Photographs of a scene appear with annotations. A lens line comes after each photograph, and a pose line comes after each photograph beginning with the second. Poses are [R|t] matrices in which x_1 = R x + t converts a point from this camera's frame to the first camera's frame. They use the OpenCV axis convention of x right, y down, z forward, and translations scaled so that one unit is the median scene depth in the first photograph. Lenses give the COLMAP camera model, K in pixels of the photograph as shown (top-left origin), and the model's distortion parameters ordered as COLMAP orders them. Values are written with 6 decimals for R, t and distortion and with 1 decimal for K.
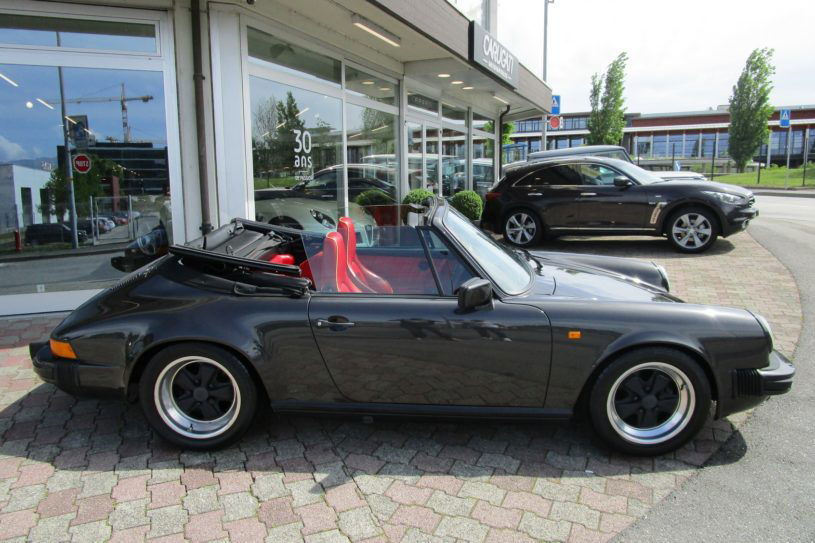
lens RADIAL K [[582.5, 0, 401.1], [0, 582.5, 272.5], [0, 0, 1]] dist [-0.022708, -0.003012]
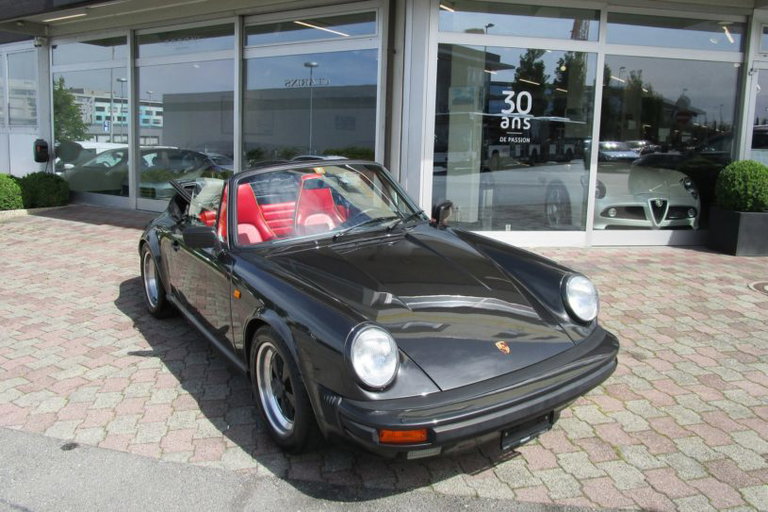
lens RADIAL K [[613.9, 0, 375.5], [0, 613.9, 237.0], [0, 0, 1]] dist [-0.026688, 0.001659]
pose [[0.555237, 0.154344, -0.817245, 0.752733], [-0.152355, 0.984877, 0.082493, -0.070113], [0.817618, 0.078708, 0.570355, 0.323362]]
